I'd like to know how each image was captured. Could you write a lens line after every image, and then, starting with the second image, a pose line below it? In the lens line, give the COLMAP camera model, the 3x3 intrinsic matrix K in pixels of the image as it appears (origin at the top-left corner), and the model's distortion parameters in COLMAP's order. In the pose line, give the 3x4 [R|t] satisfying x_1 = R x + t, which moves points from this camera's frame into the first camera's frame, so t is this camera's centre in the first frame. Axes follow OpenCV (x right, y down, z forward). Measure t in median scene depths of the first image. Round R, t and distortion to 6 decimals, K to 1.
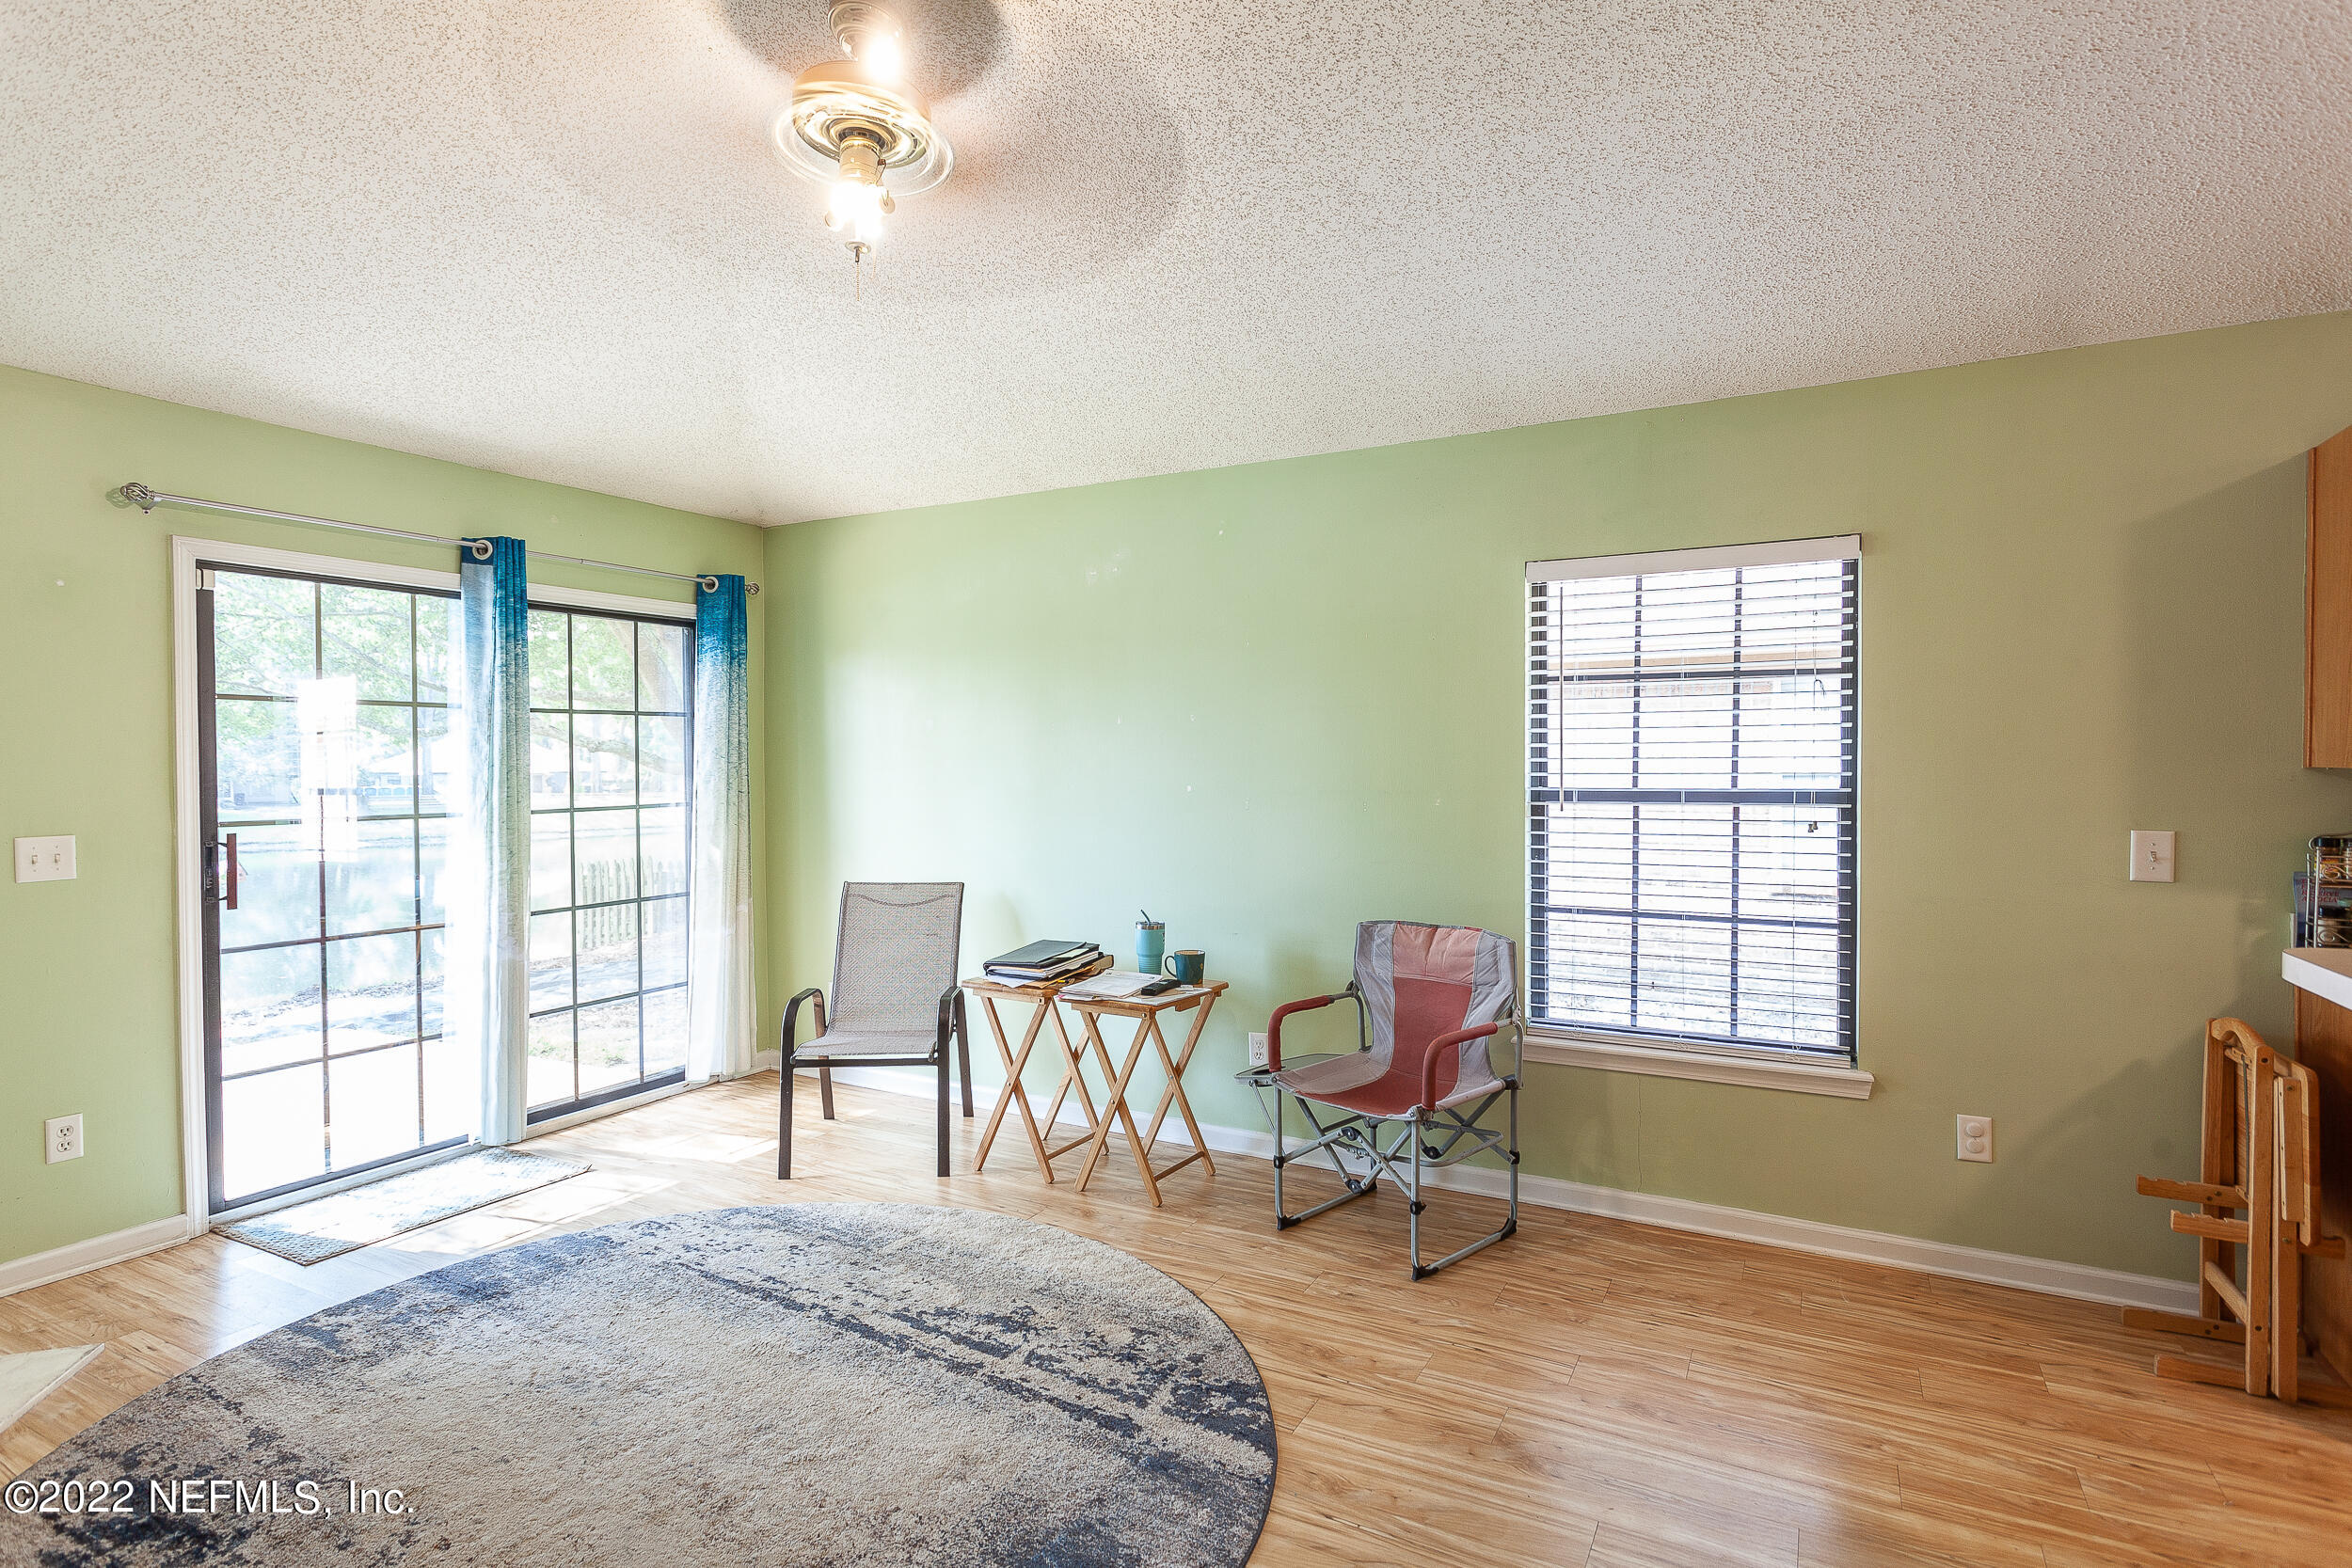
lens RADIAL K [[1125.6, 0, 1176.0], [0, 1125.6, 784.0], [0, 0, 1]] dist [-0.001485, 0.000133]
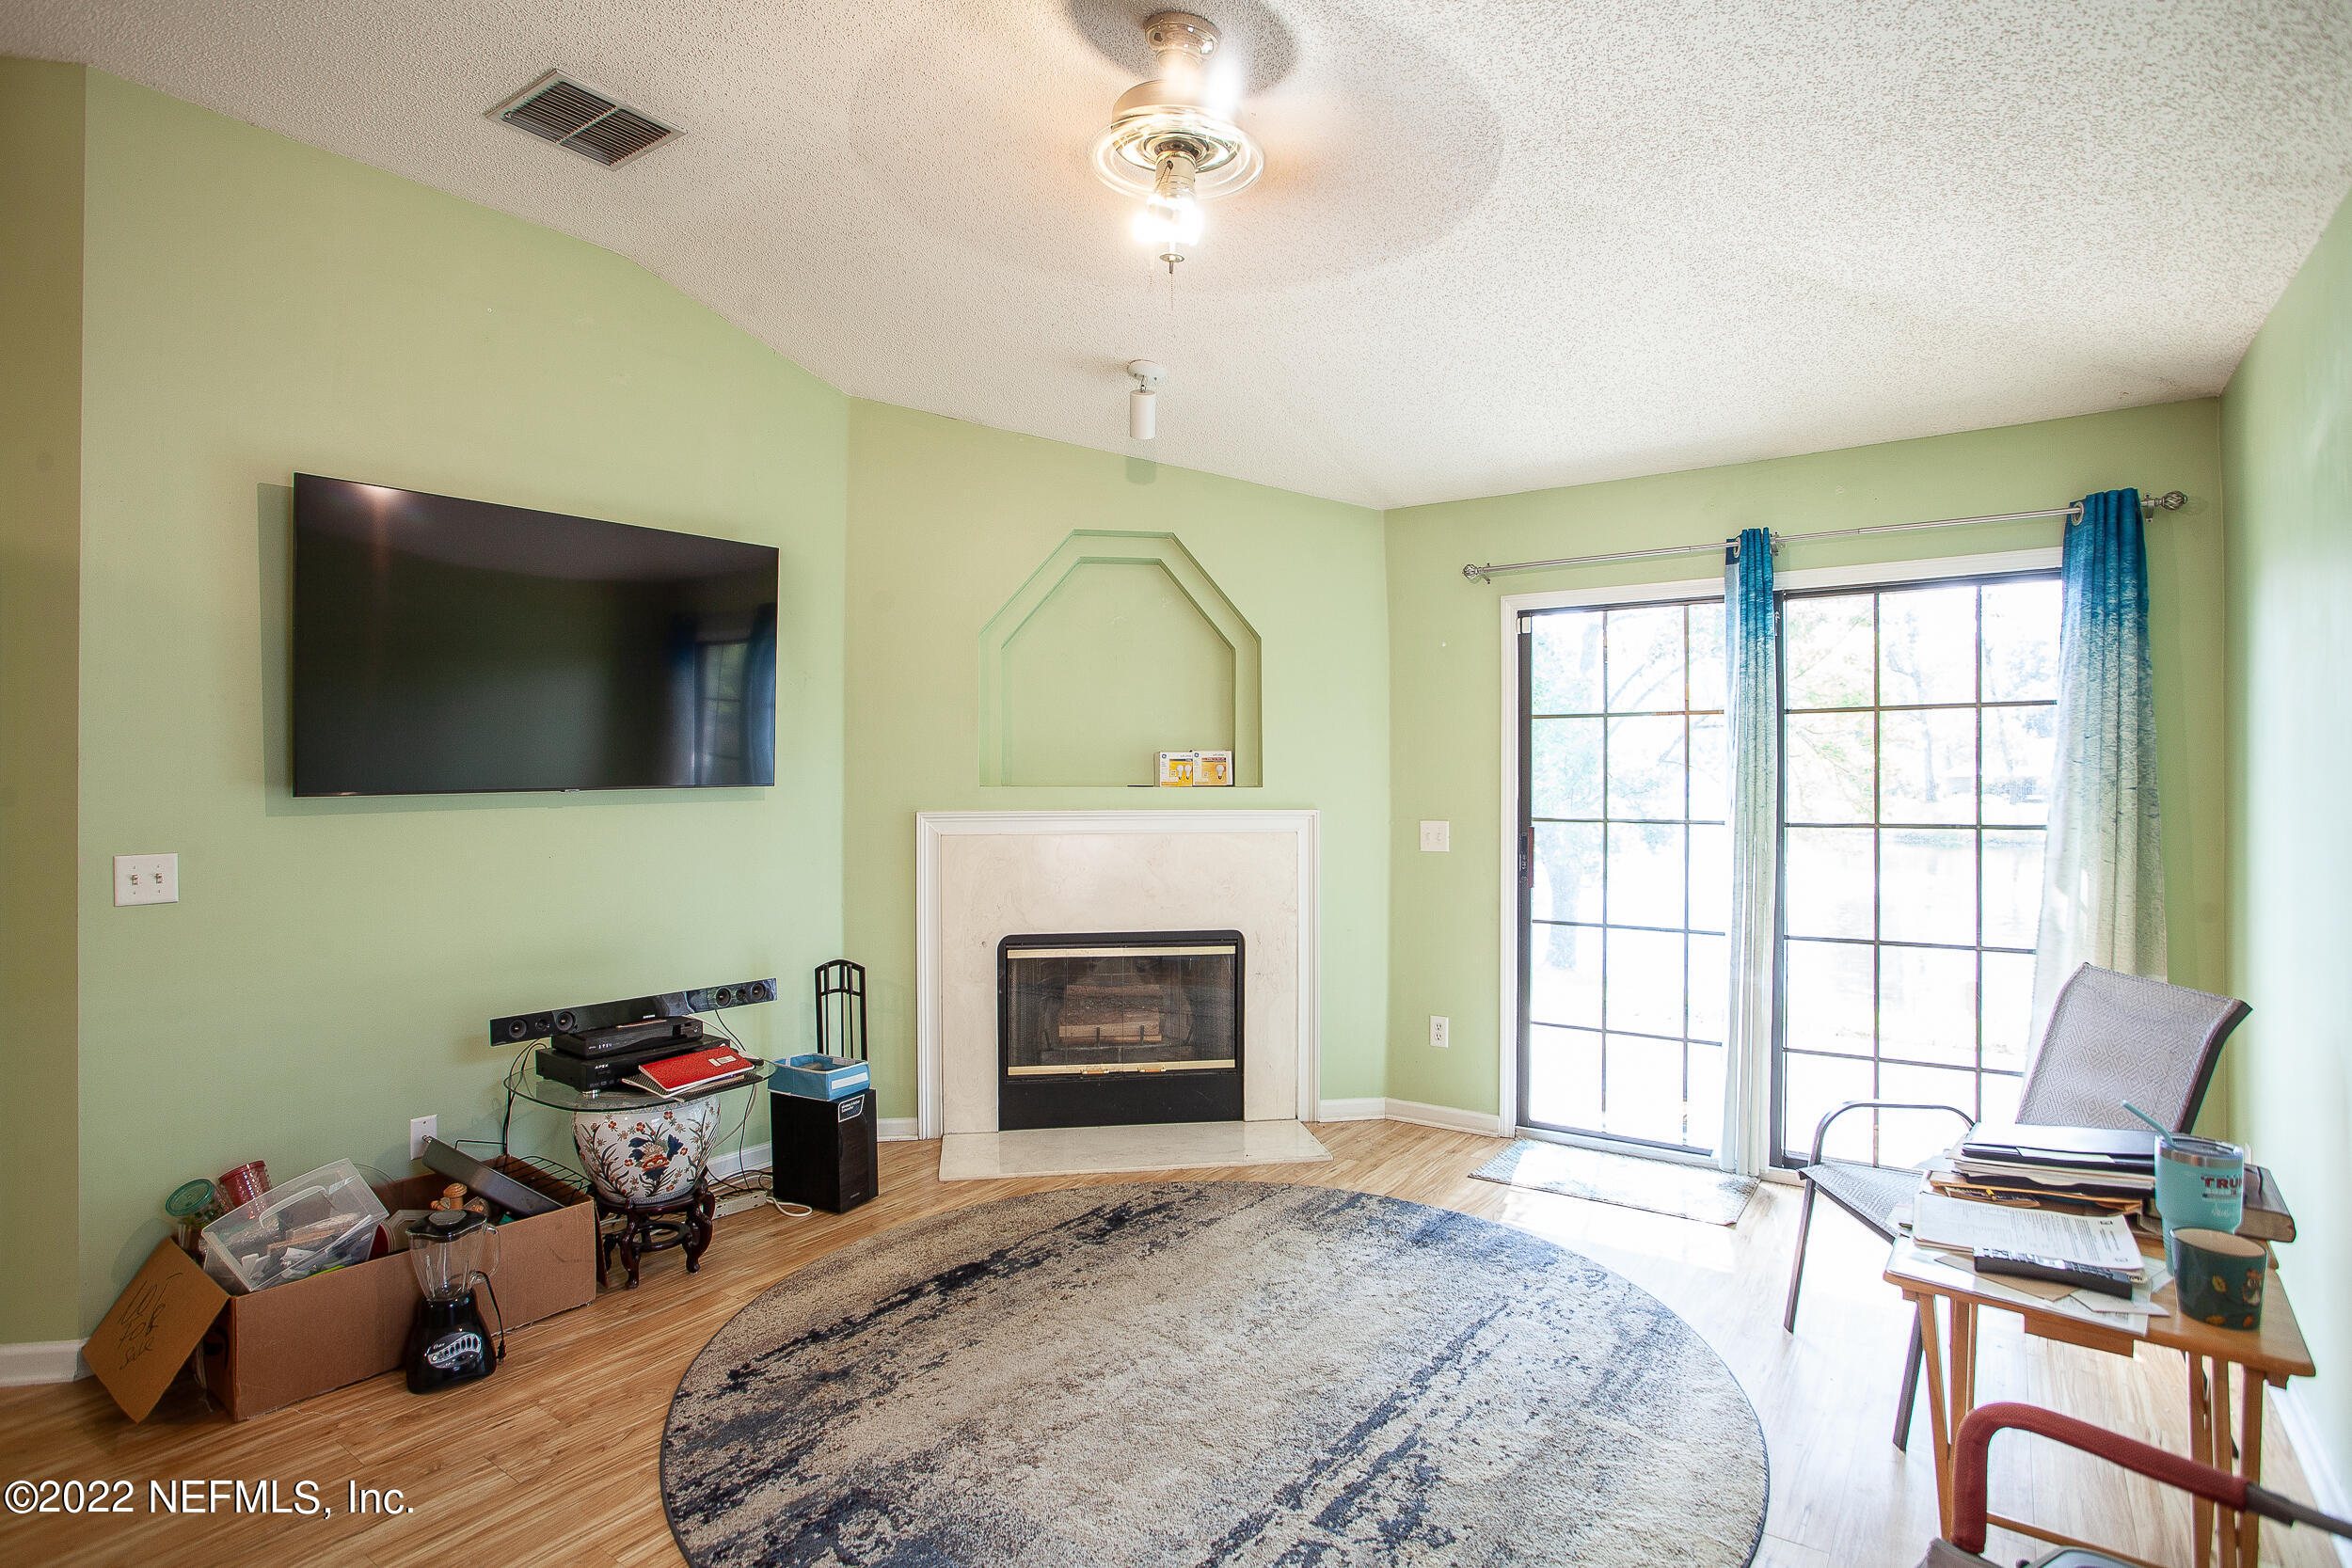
lens RADIAL K [[1192.7, 0, 1170.7], [0, 1192.7, 770.9], [0, 0, 1]] dist [-0.040178, 0.029178]
pose [[-0.086659, 0.002994, -0.996234, 0.570384], [-0.016434, 0.999855, 0.004435, -0.018965], [0.996102, 0.016757, -0.086597, 0.805558]]
